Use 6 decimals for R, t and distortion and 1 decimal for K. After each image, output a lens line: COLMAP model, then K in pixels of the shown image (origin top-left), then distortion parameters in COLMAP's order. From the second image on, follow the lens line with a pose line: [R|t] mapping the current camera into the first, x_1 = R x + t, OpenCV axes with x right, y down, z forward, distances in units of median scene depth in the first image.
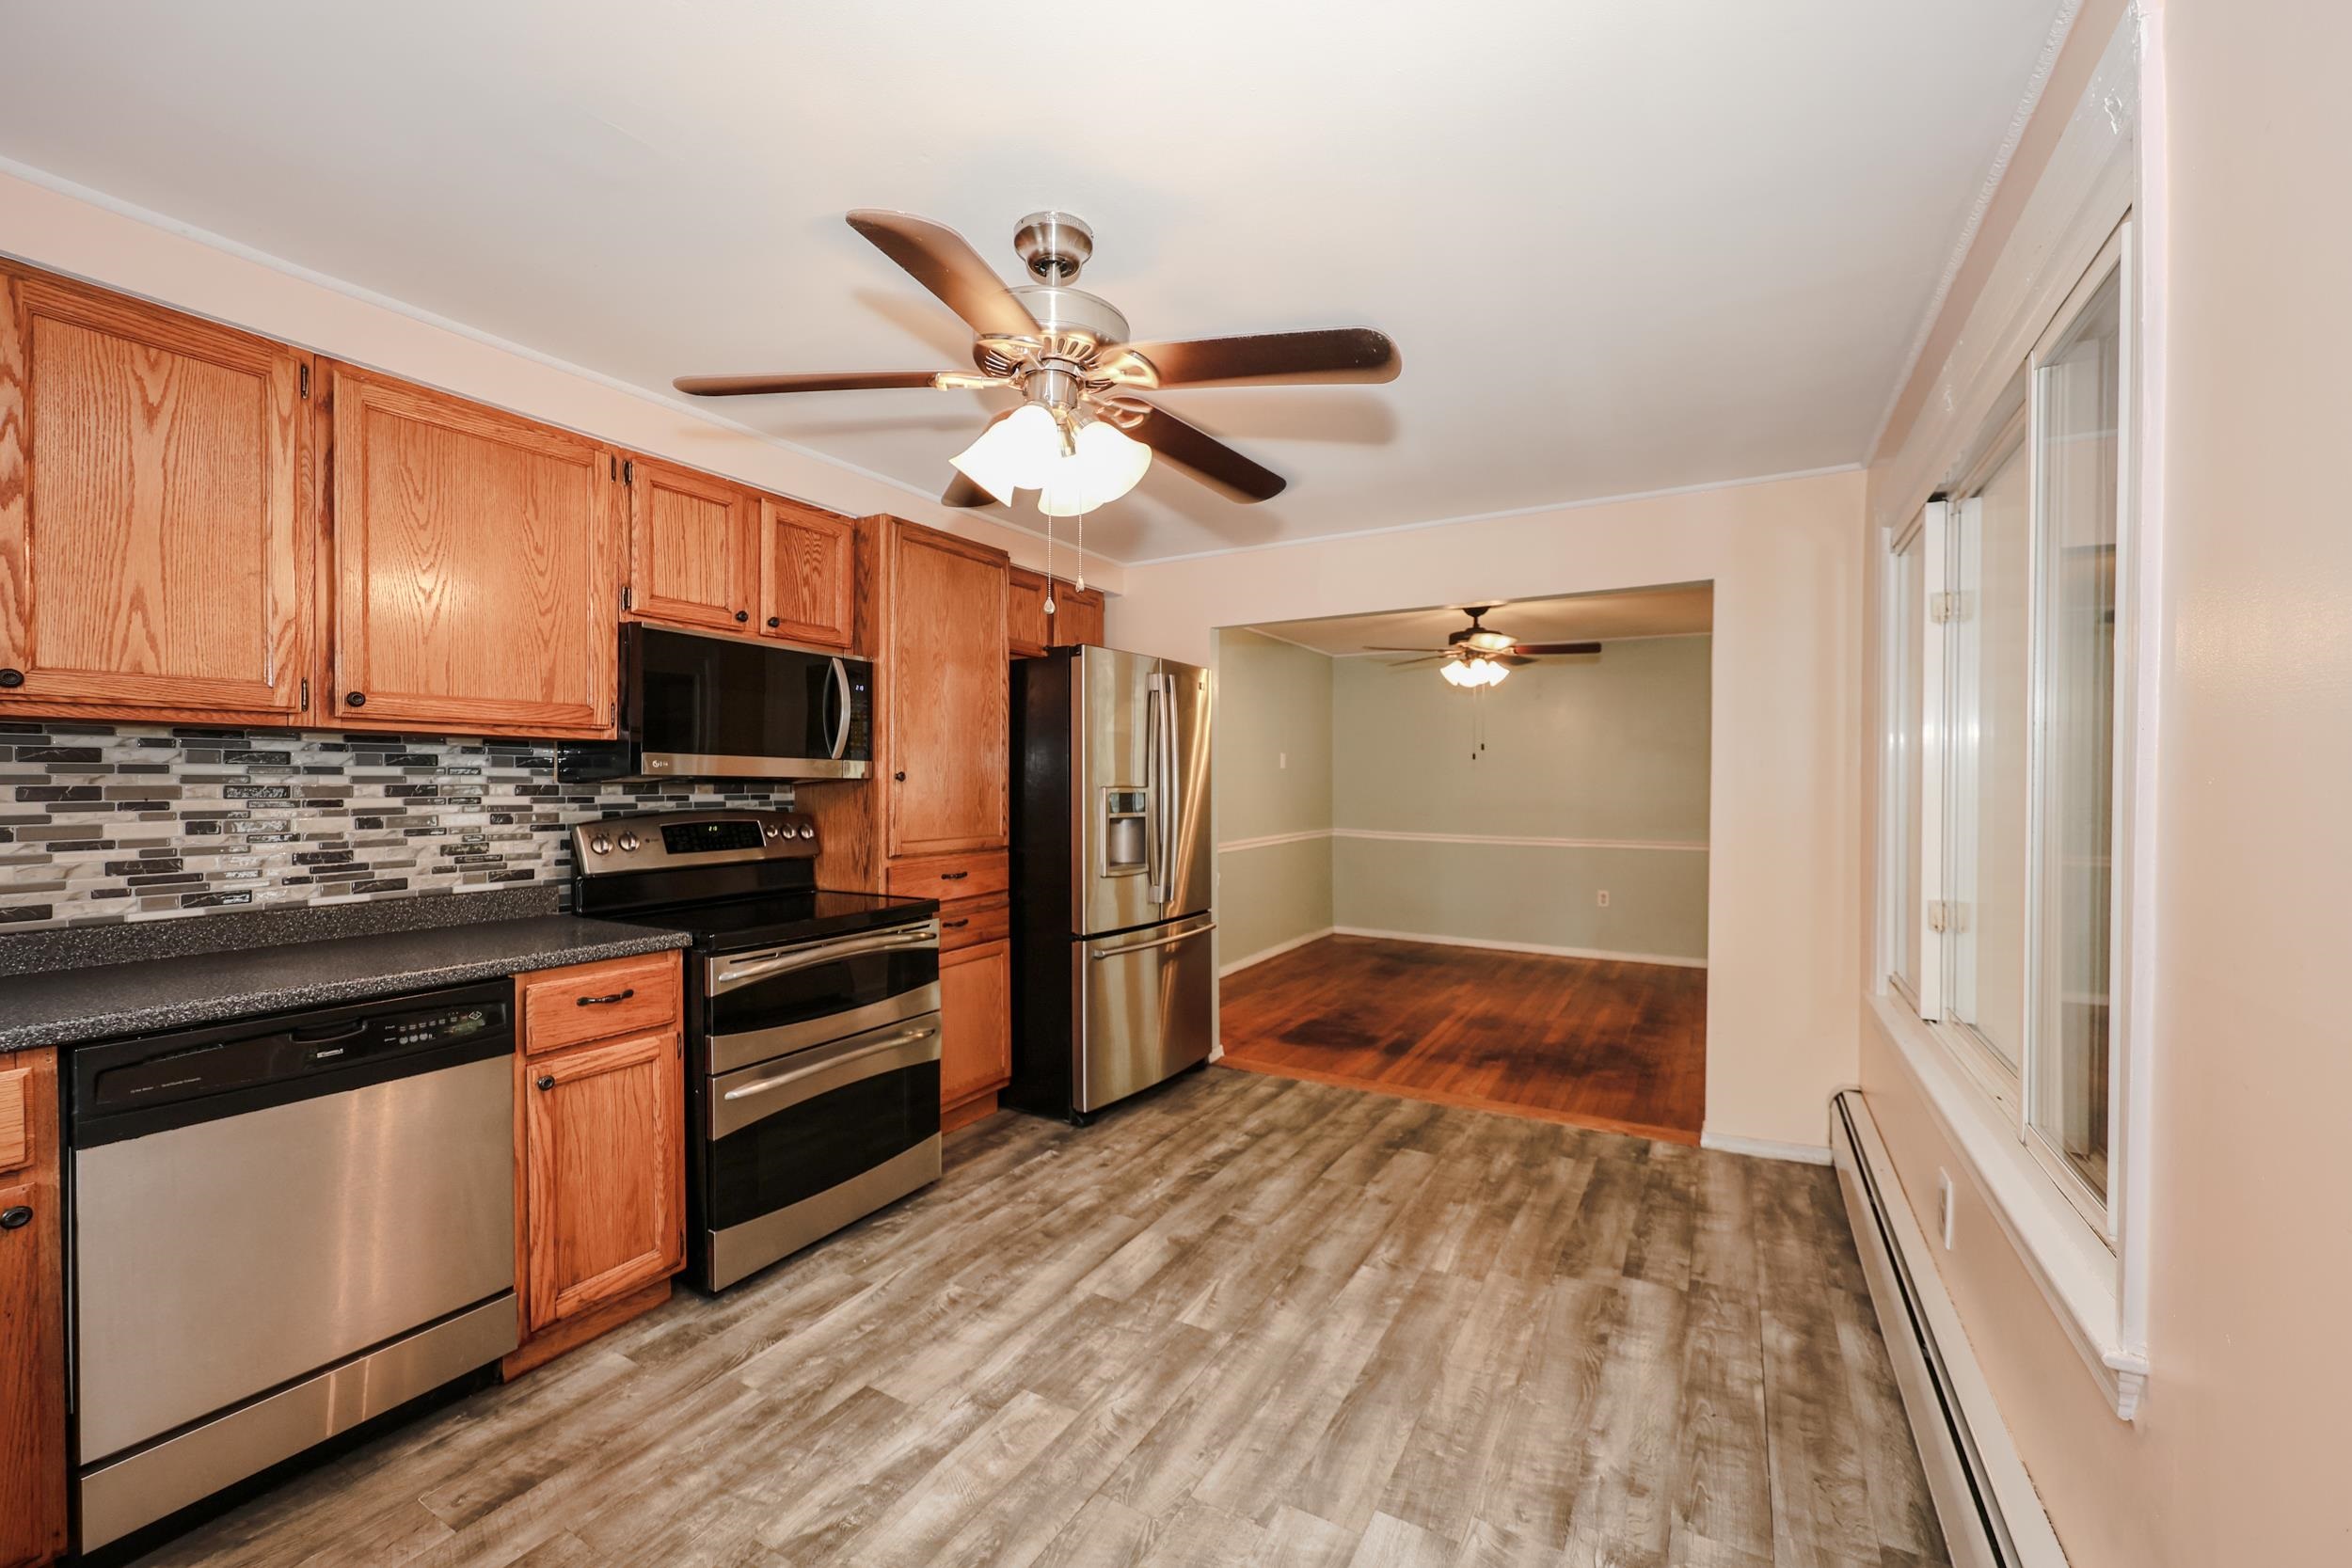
lens RADIAL K [[948.3, 0, 1169.5], [0, 948.3, 782.6], [0, 0, 1]] dist [0.000056, 0.000106]
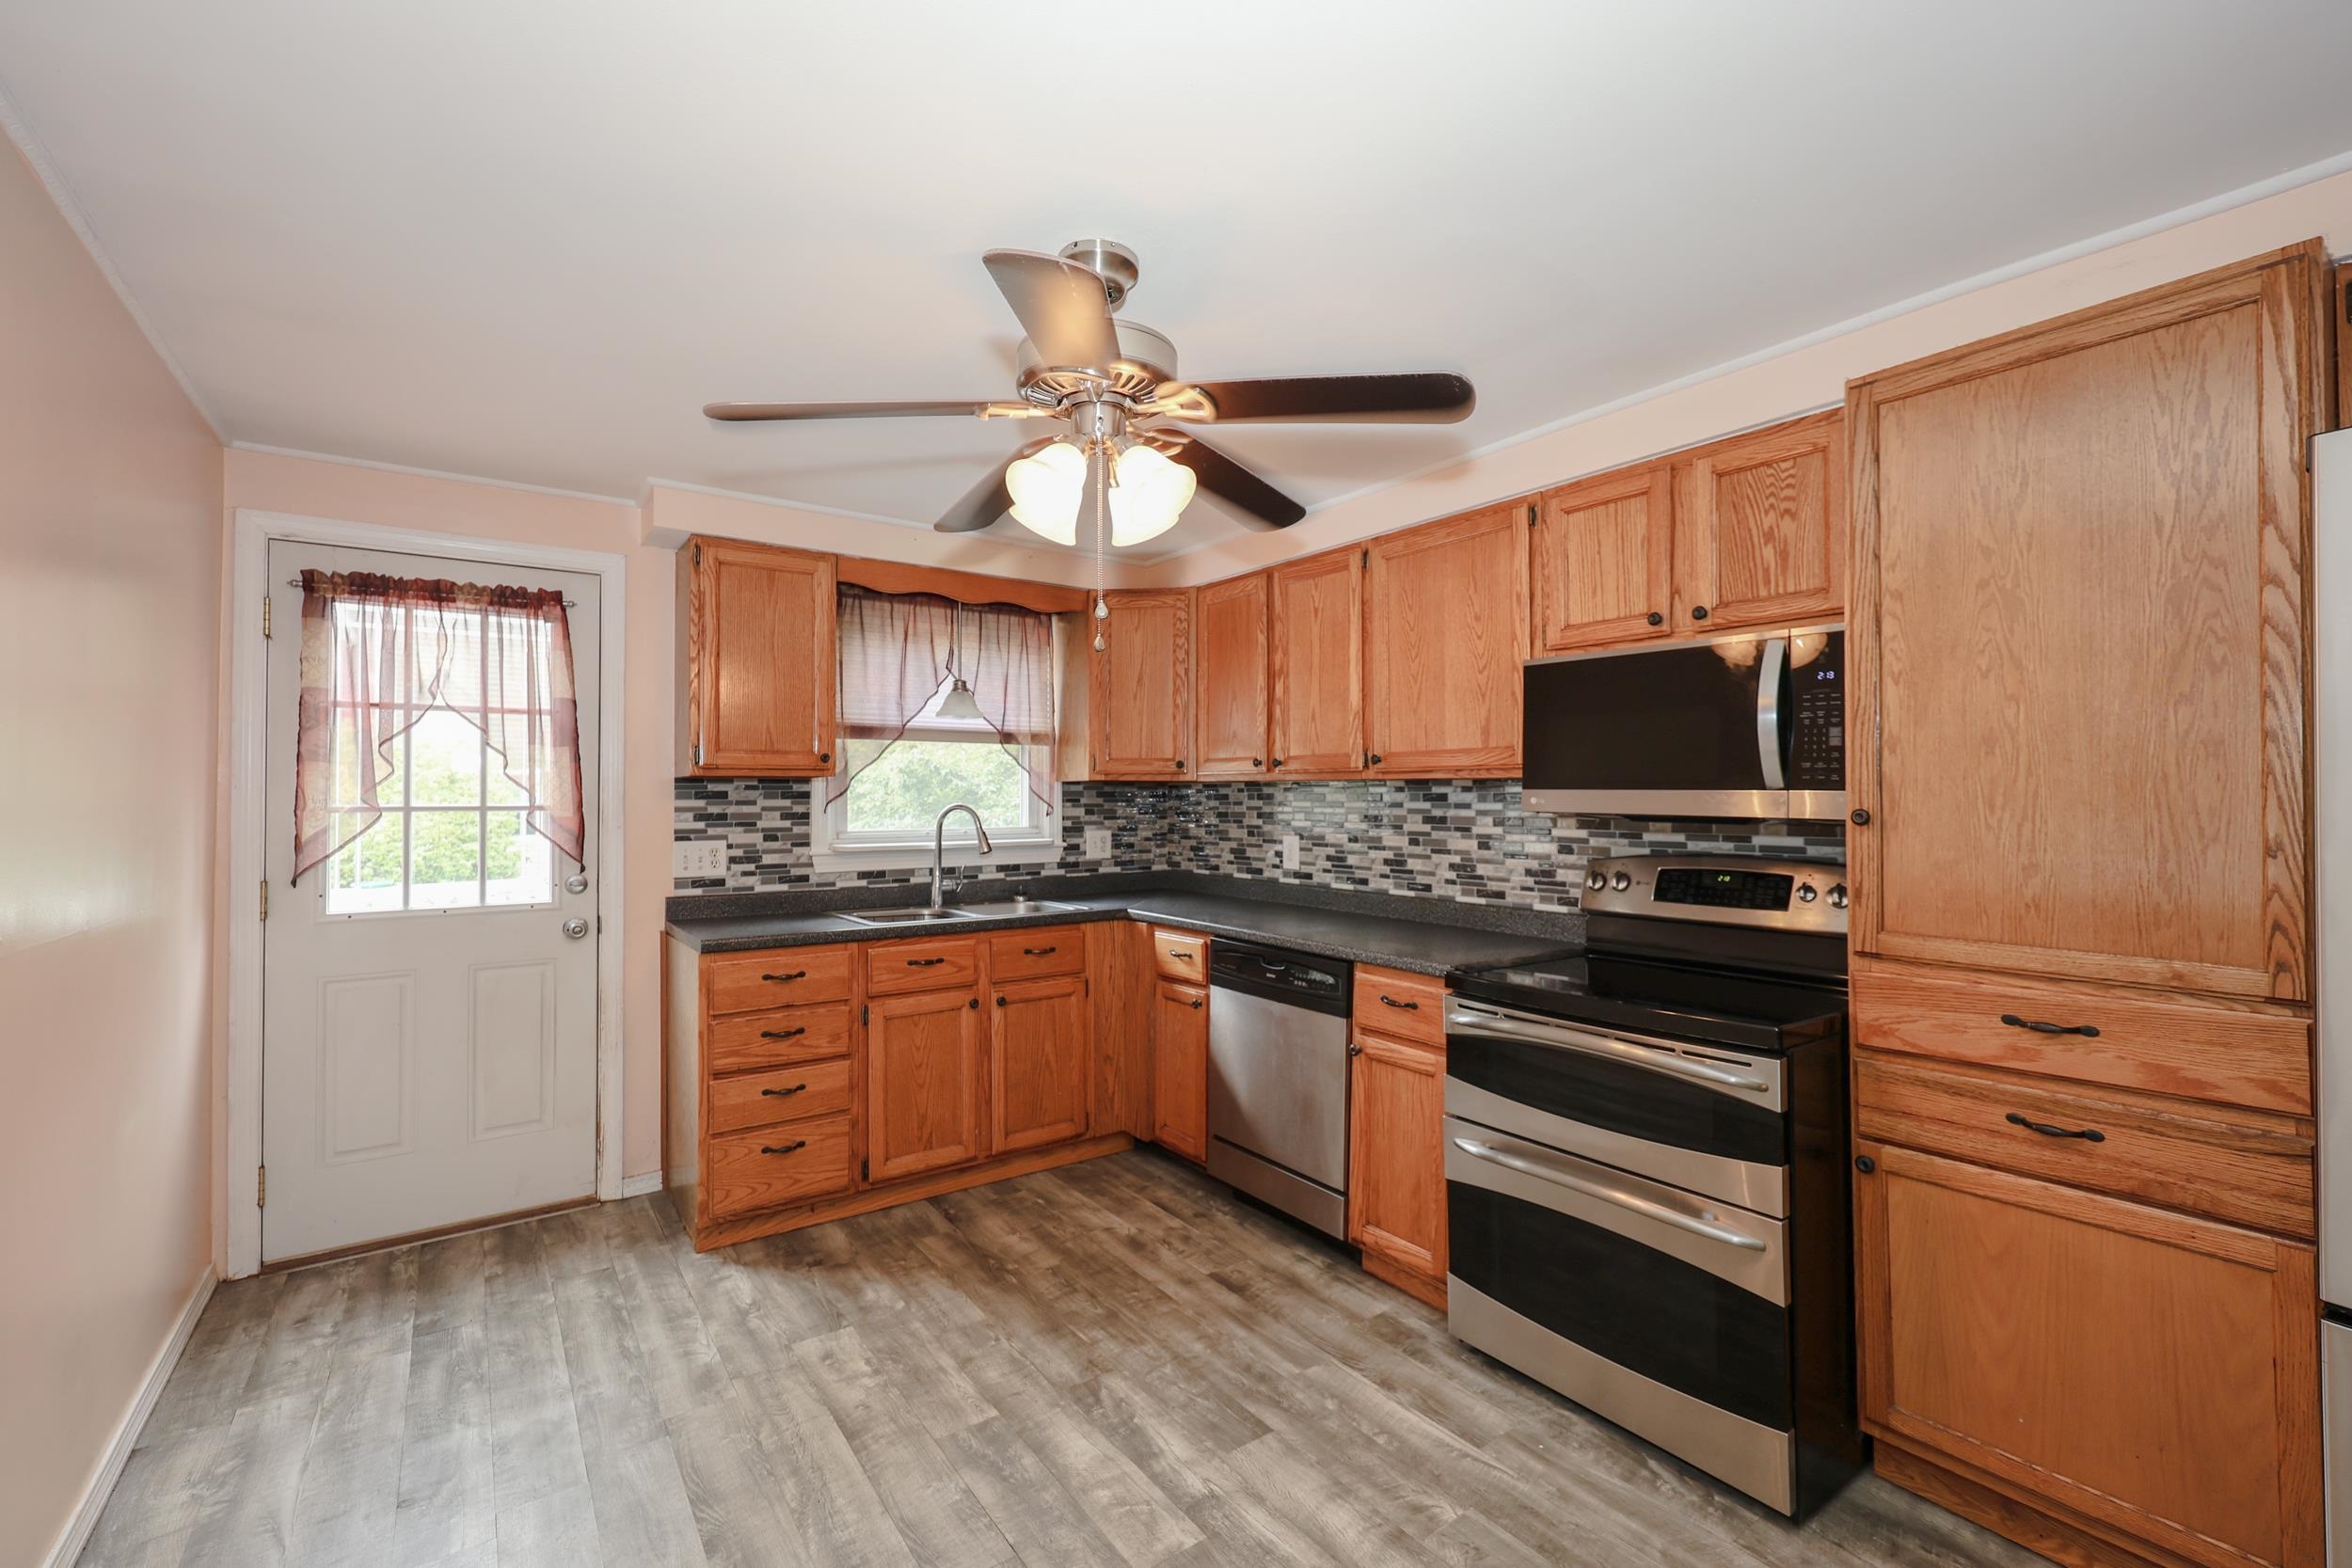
lens RADIAL K [[948.3, 0, 1169.5], [0, 948.3, 782.6], [0, 0, 1]] dist [0.000056, 0.000106]
pose [[-0.386169, -0.034989, -0.921764, 0.549985], [-0.024255, 0.999320, -0.027772, 0.002079], [0.922109, 0.011633, -0.386755, 1.091231]]
